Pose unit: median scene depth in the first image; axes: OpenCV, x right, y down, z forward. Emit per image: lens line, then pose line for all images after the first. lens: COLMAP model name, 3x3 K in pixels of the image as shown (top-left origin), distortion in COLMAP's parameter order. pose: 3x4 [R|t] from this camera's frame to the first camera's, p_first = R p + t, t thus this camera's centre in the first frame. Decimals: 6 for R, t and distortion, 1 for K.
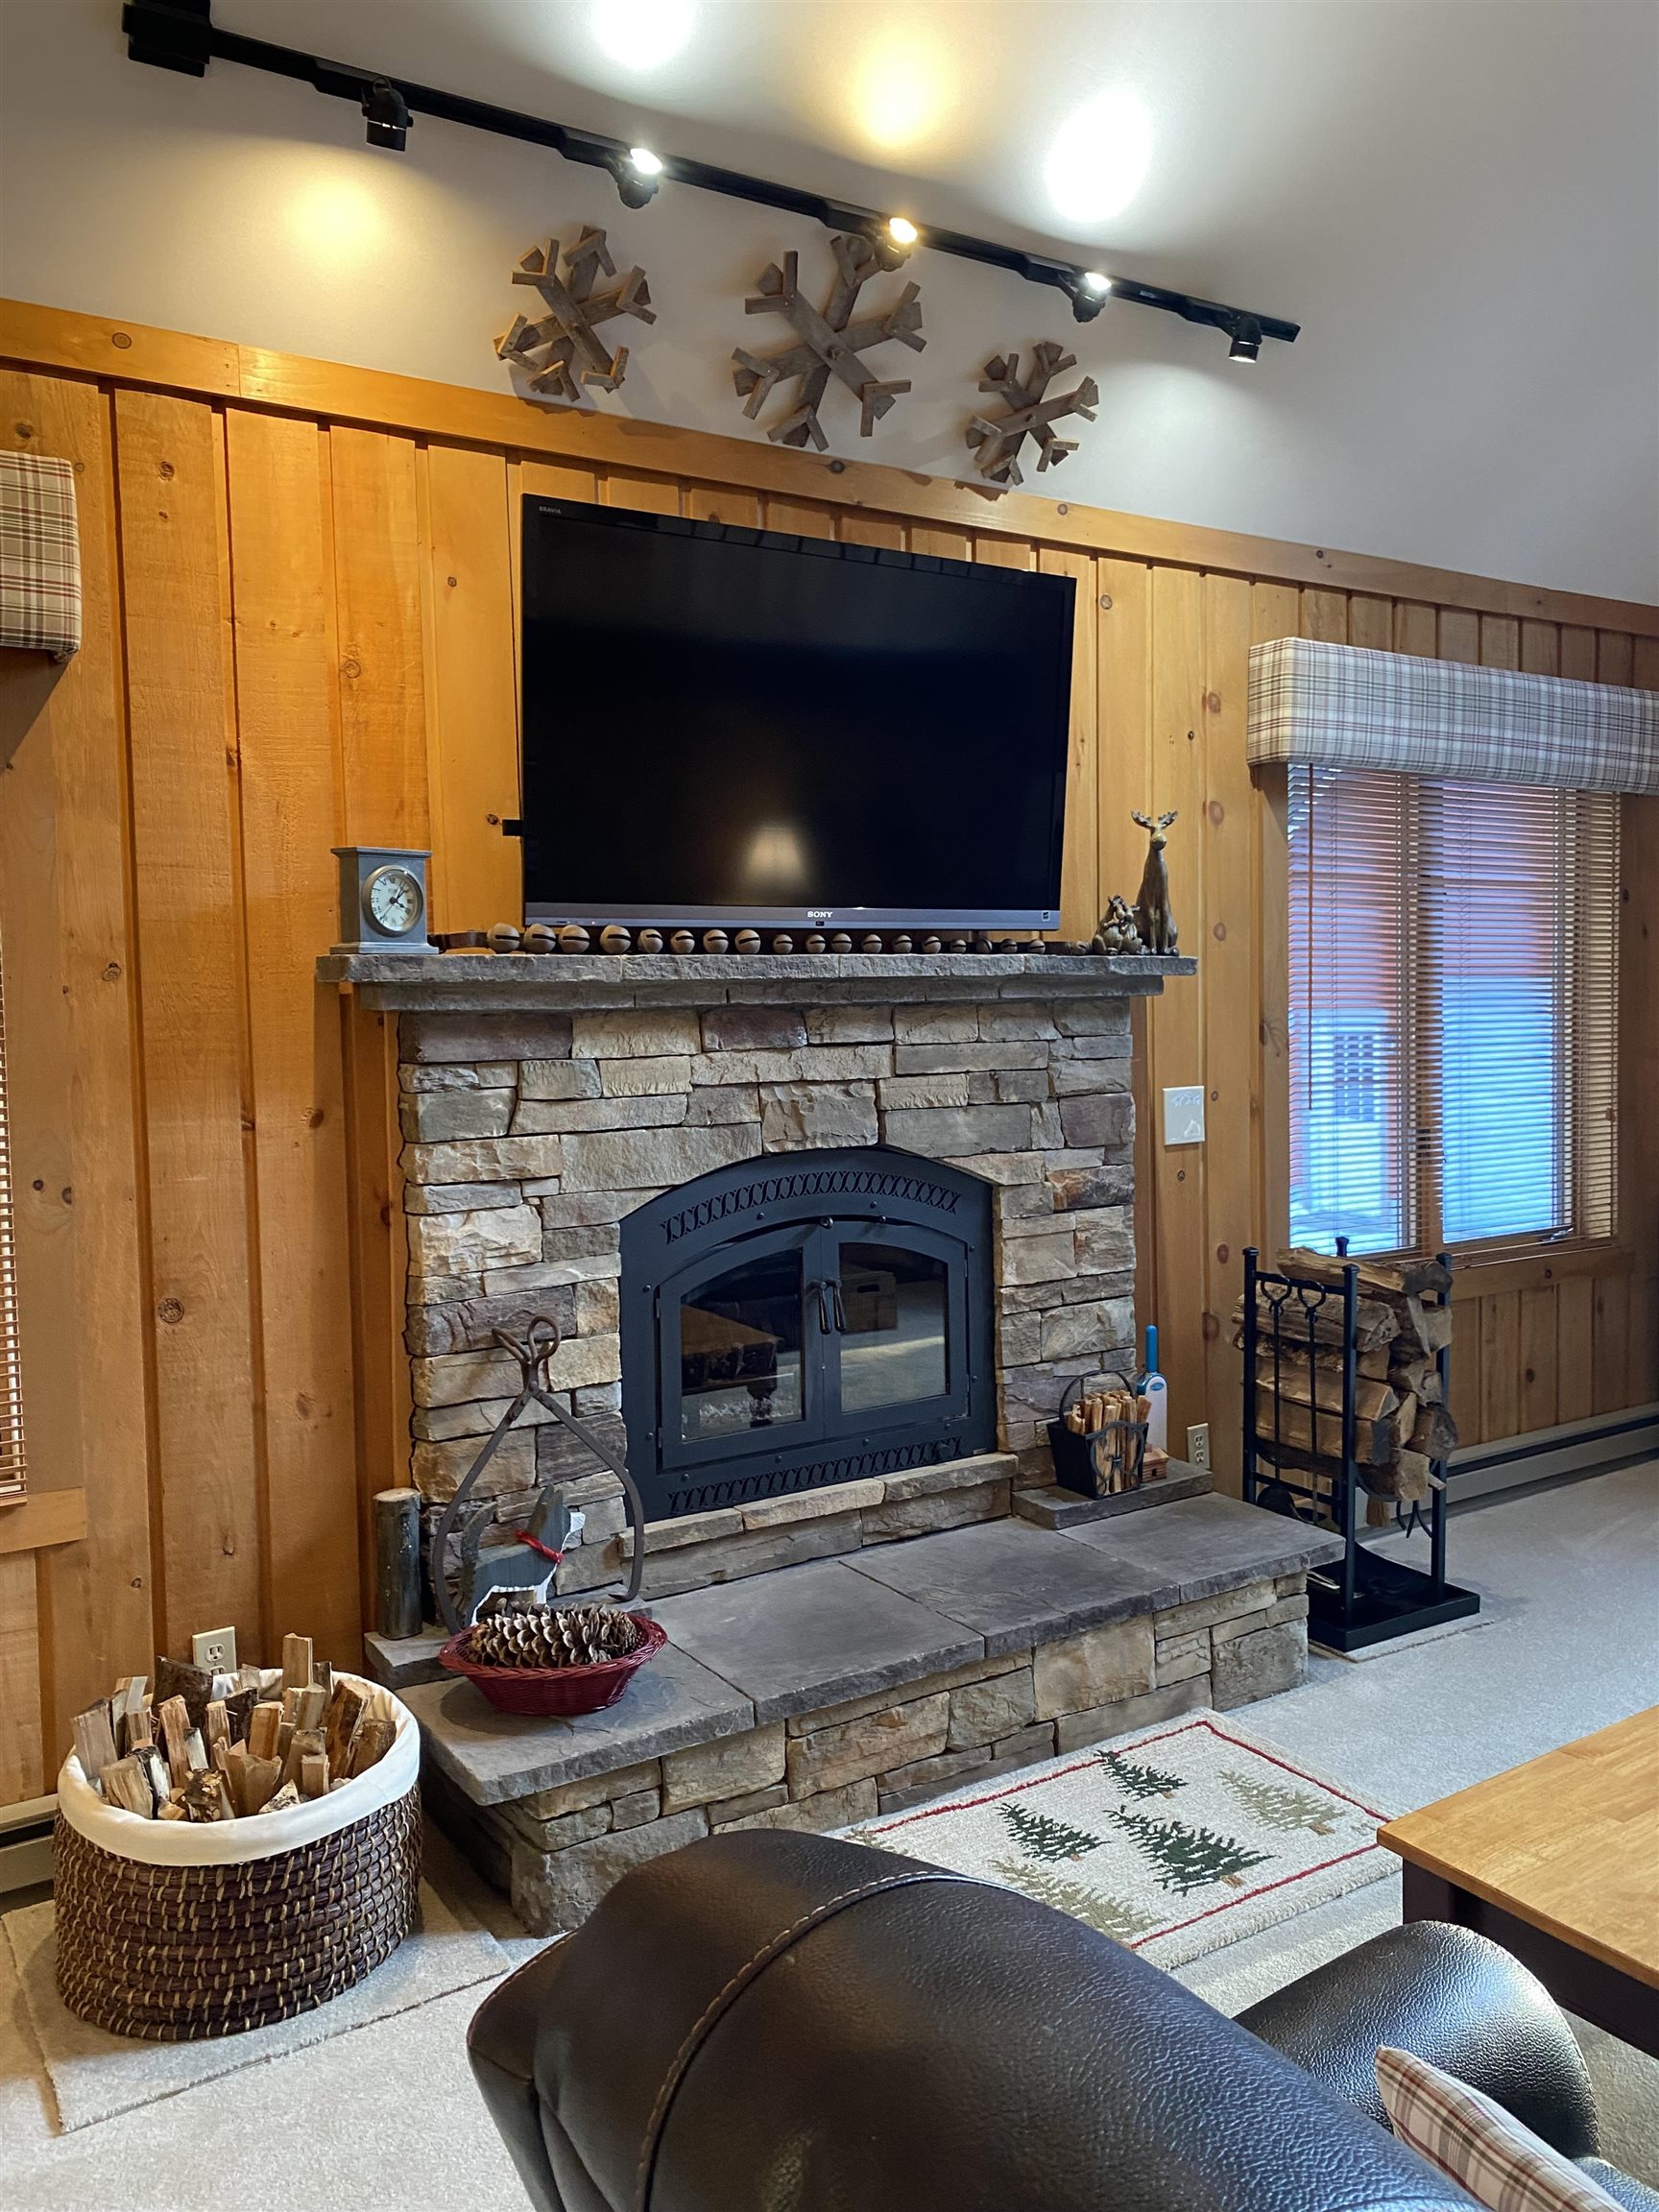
lens RADIAL K [[1674.4, 0, 831.5], [0, 1674.4, 1102.7], [0, 0, 1]] dist [0.045312, -0.050601]
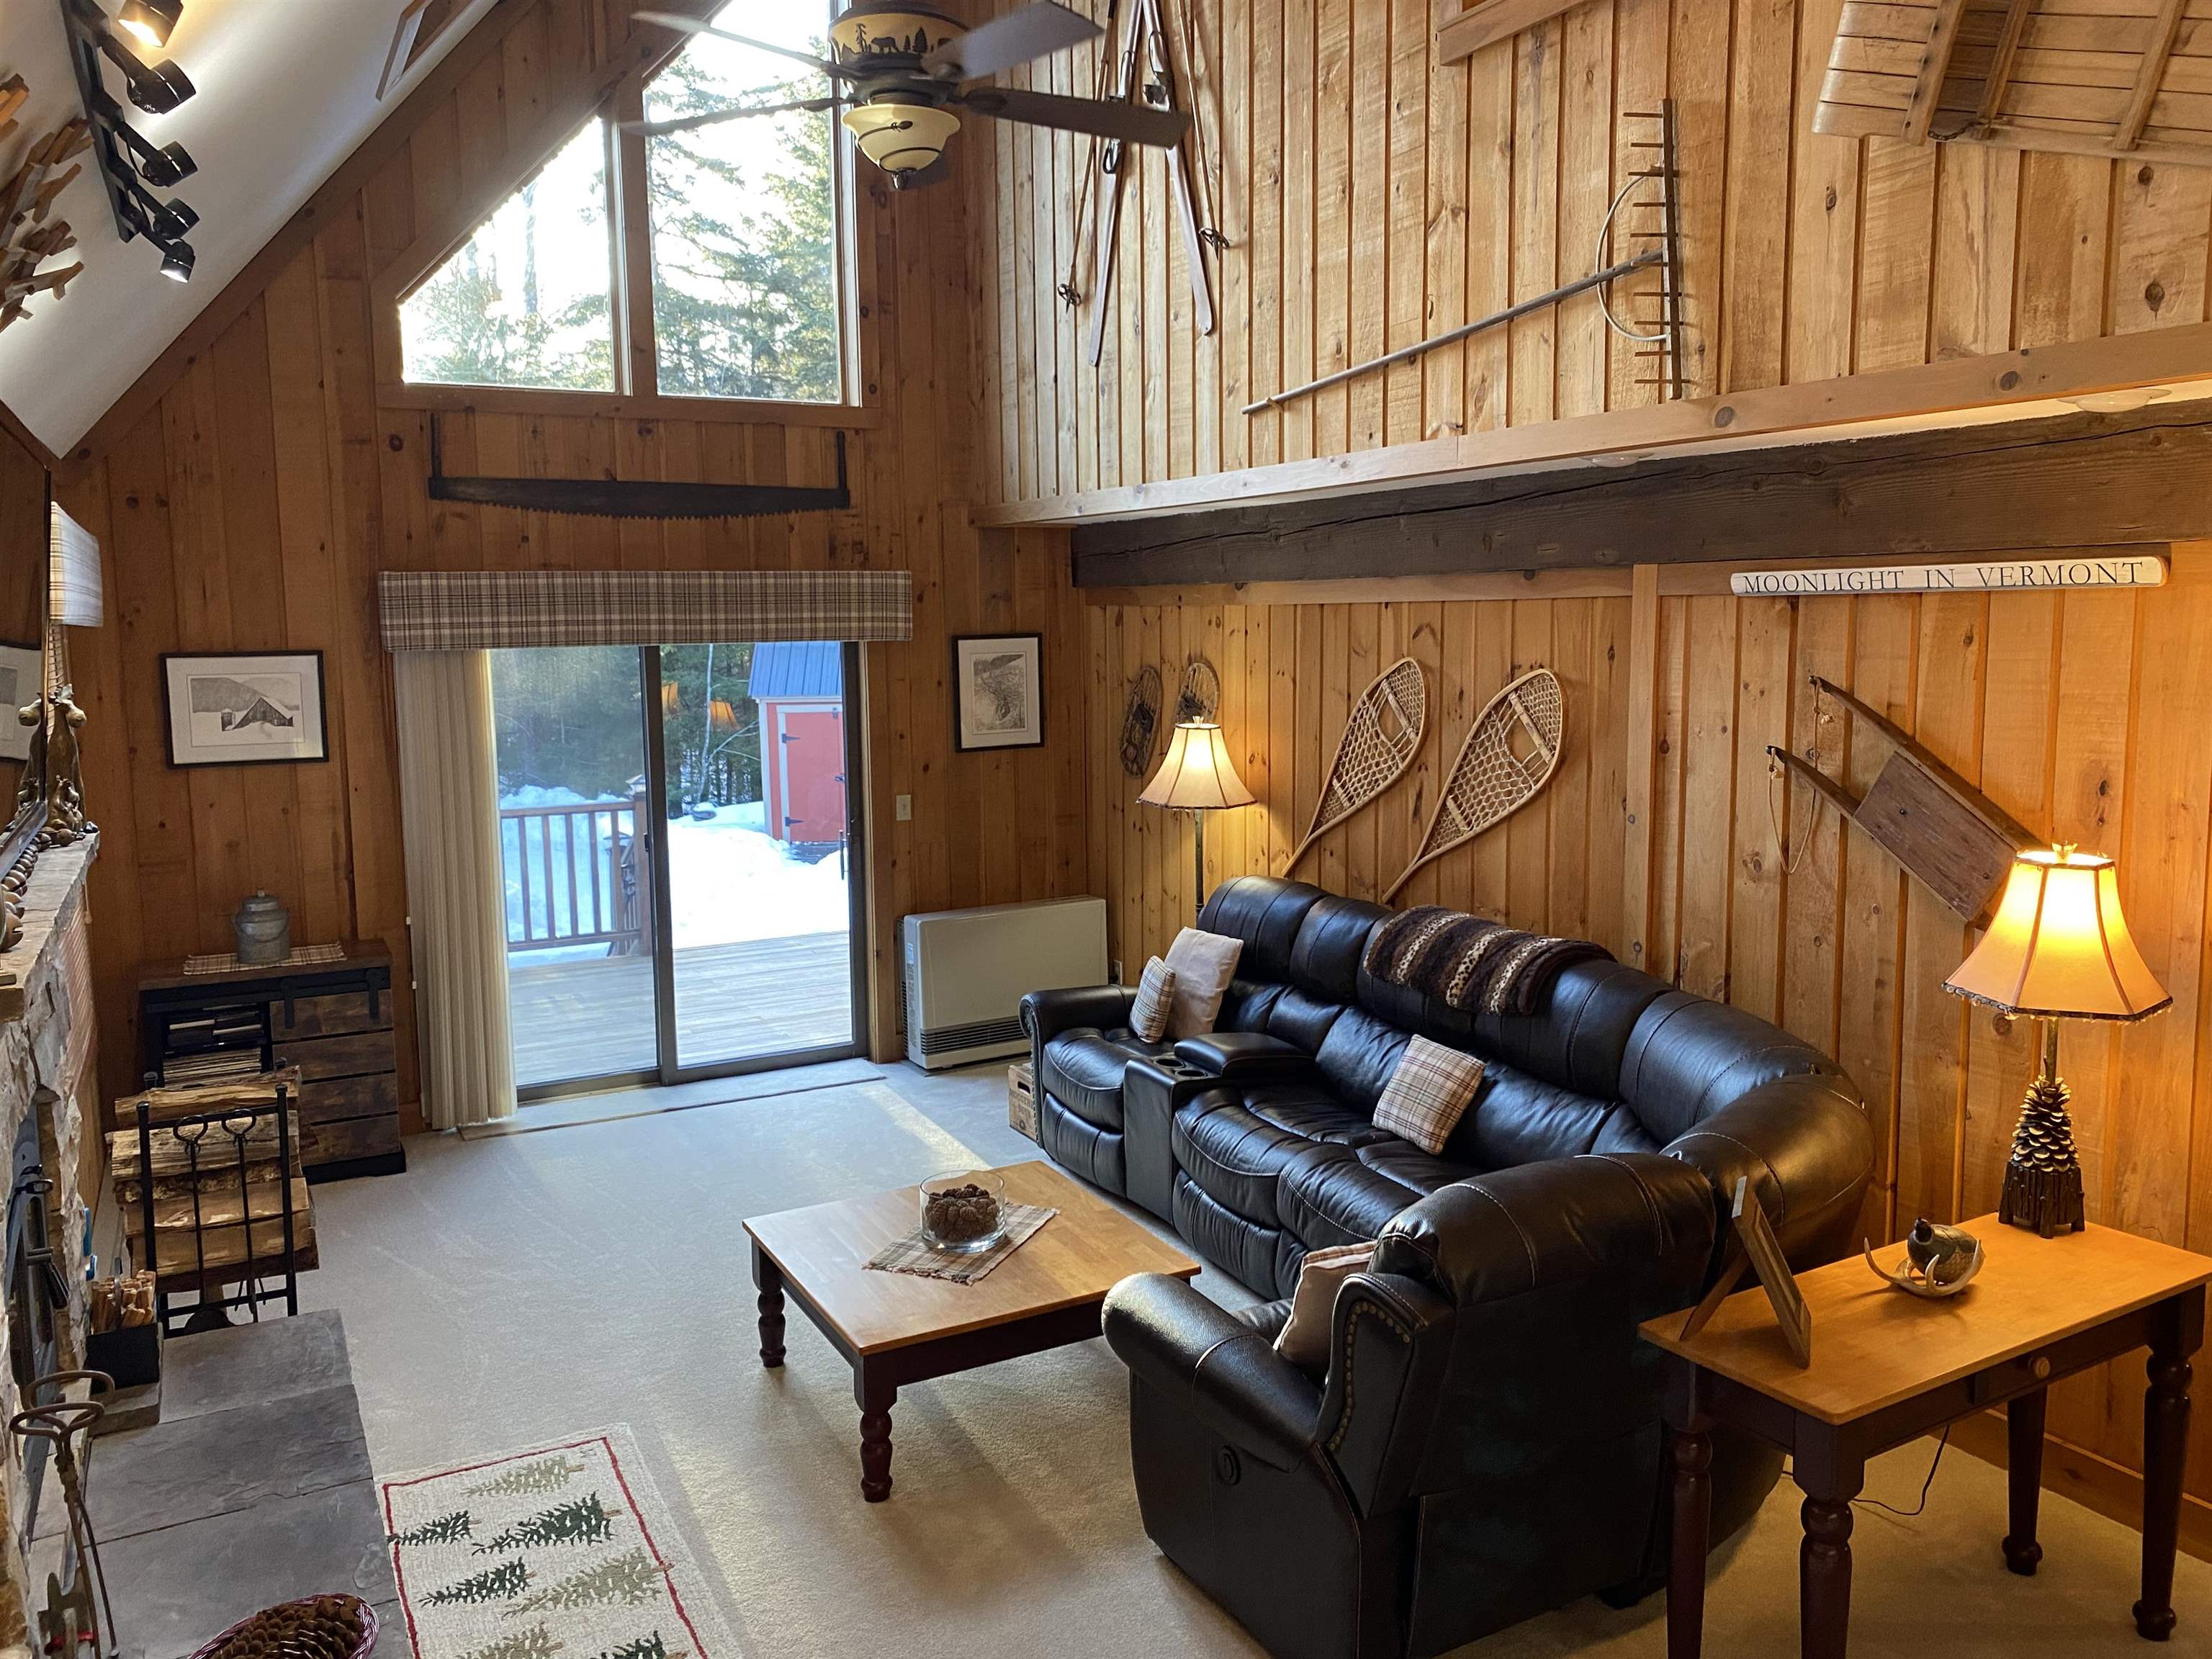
lens RADIAL K [[1674.4, 0, 1103.0], [0, 1674.4, 827.6], [0, 0, 1]] dist [0.045312, -0.050601]
pose [[0.075076, -0.108351, 0.991274, -0.981772], [0.080866, 0.991467, 0.102247, -0.189115], [-0.993894, 0.072484, 0.083197, 0.429729]]
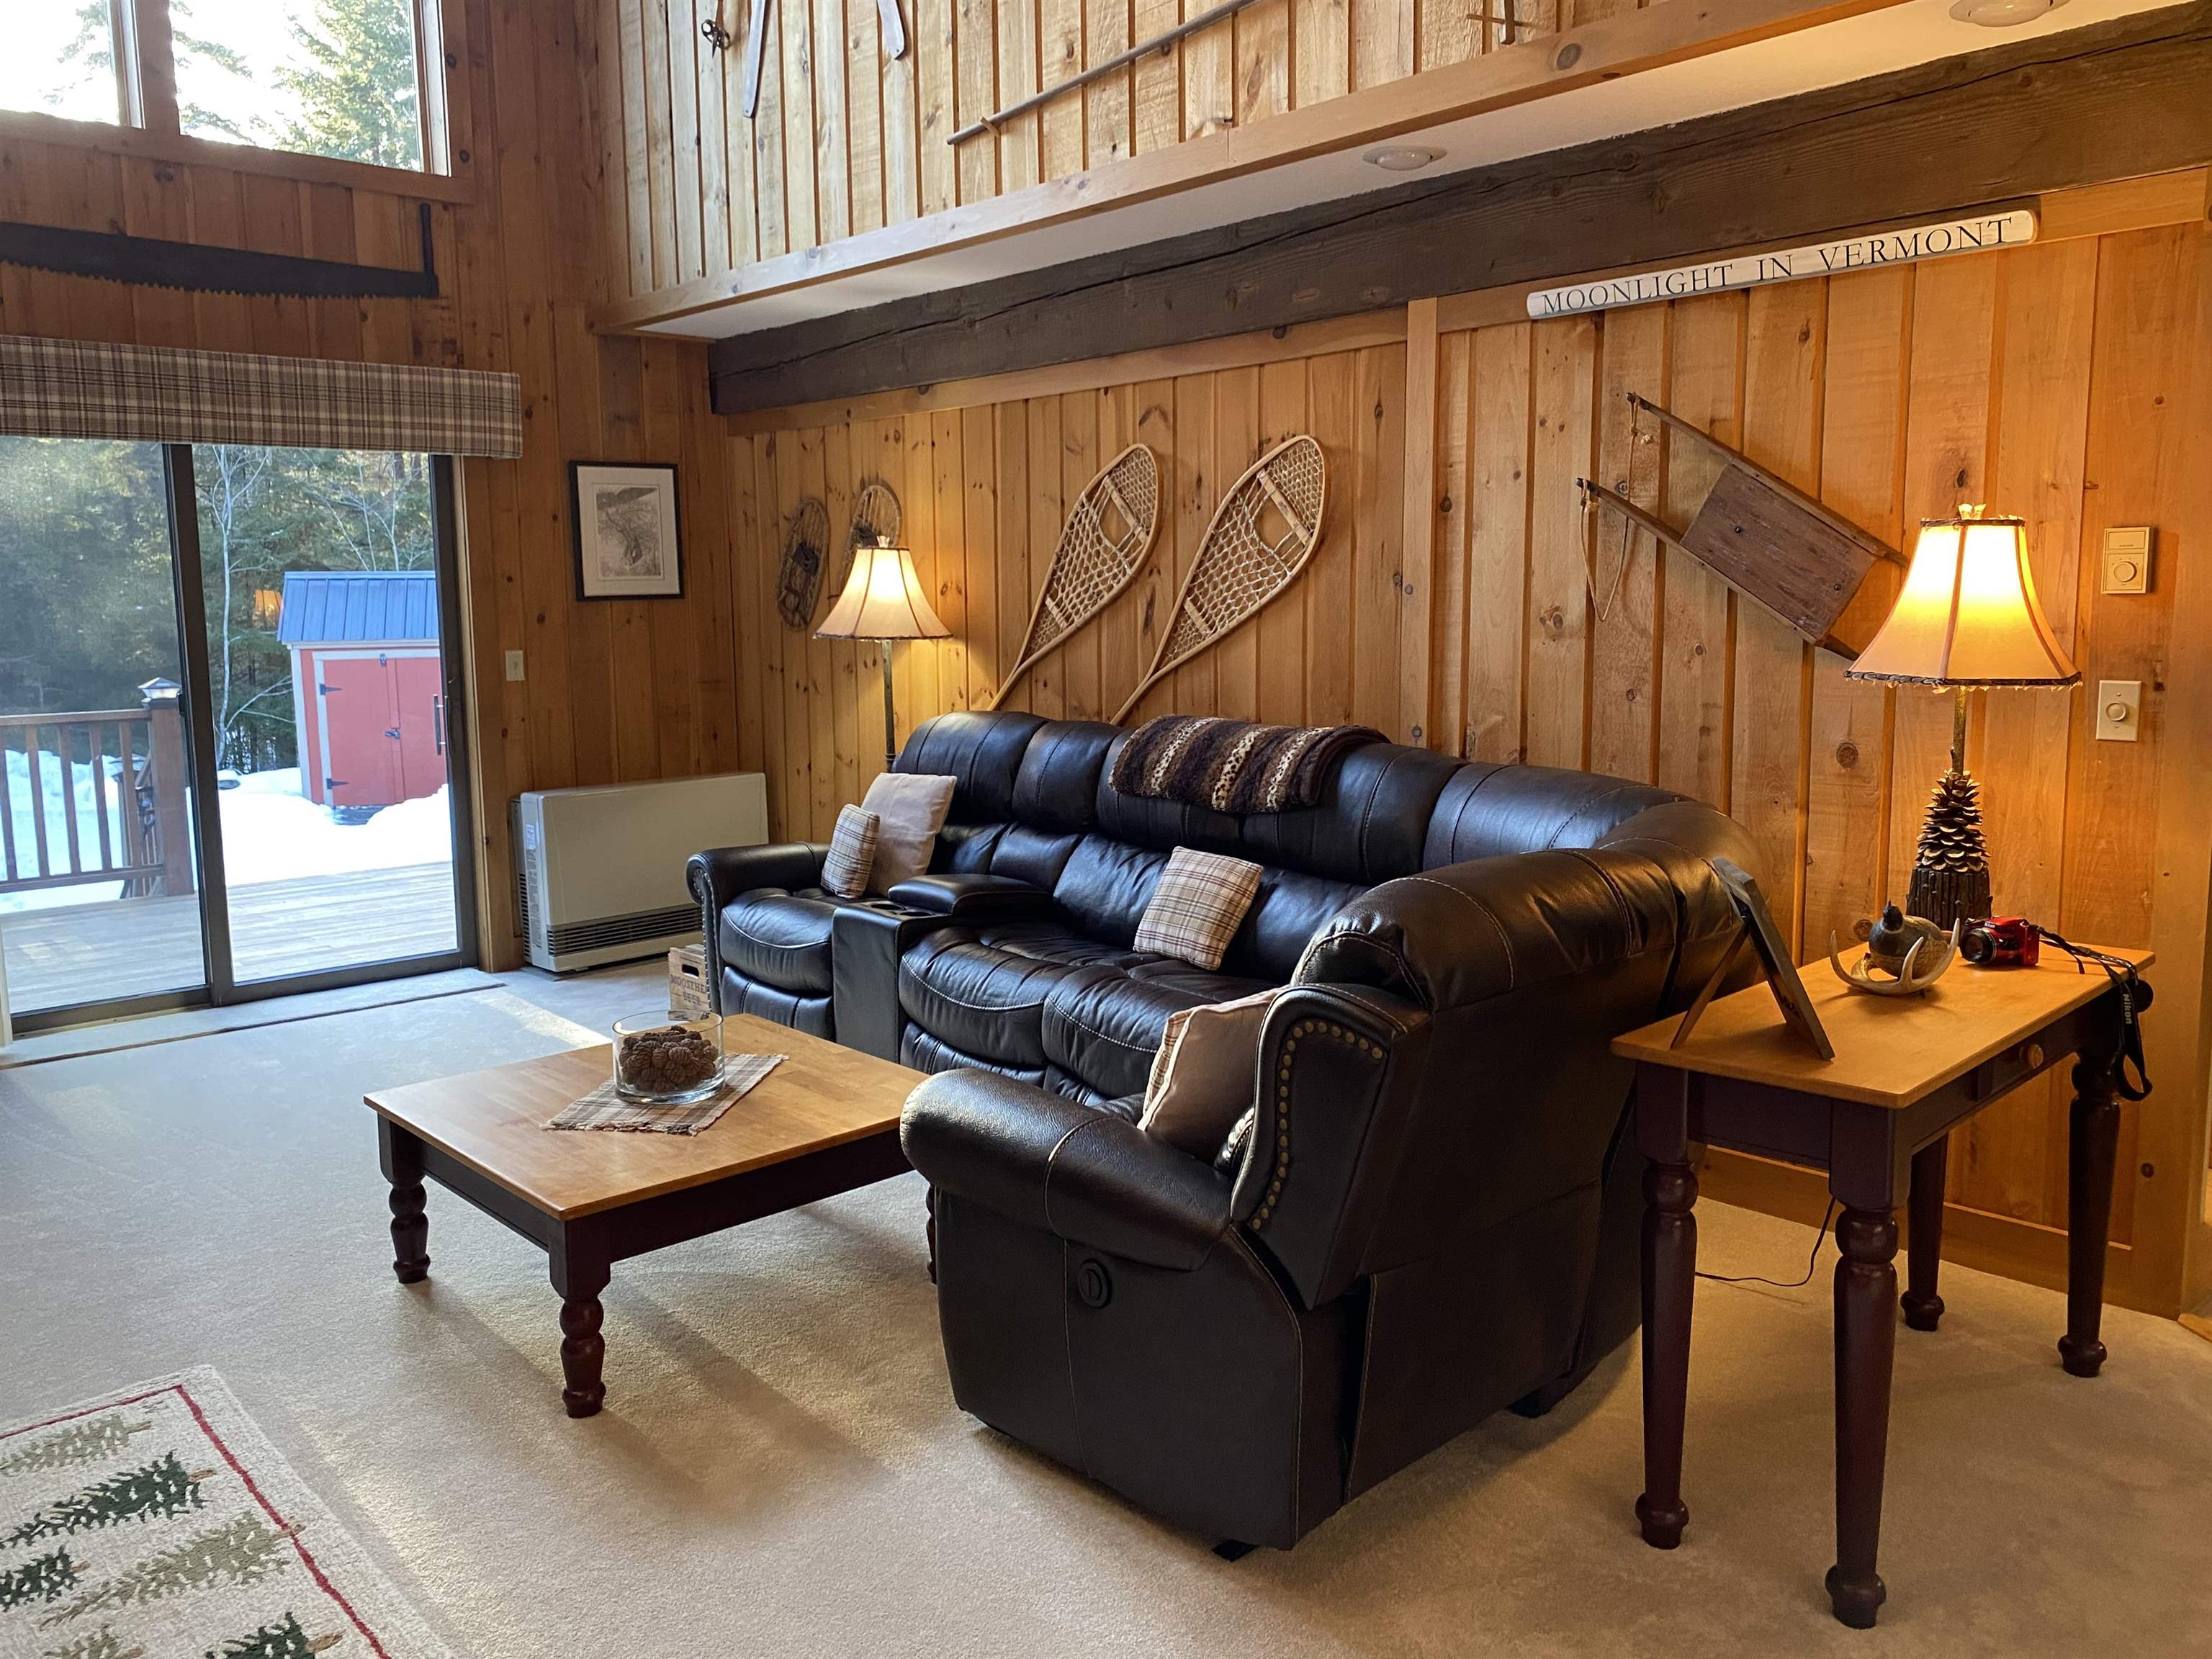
lens RADIAL K [[1674.4, 0, 1101.6], [0, 1674.4, 821.6], [0, 0, 1]] dist [0.045312, -0.050601]
pose [[-0.176284, -0.109438, 0.978237, -0.737752], [0.081404, 0.988775, 0.125286, 0.004915], [-0.980968, 0.101718, -0.165397, 0.582814]]
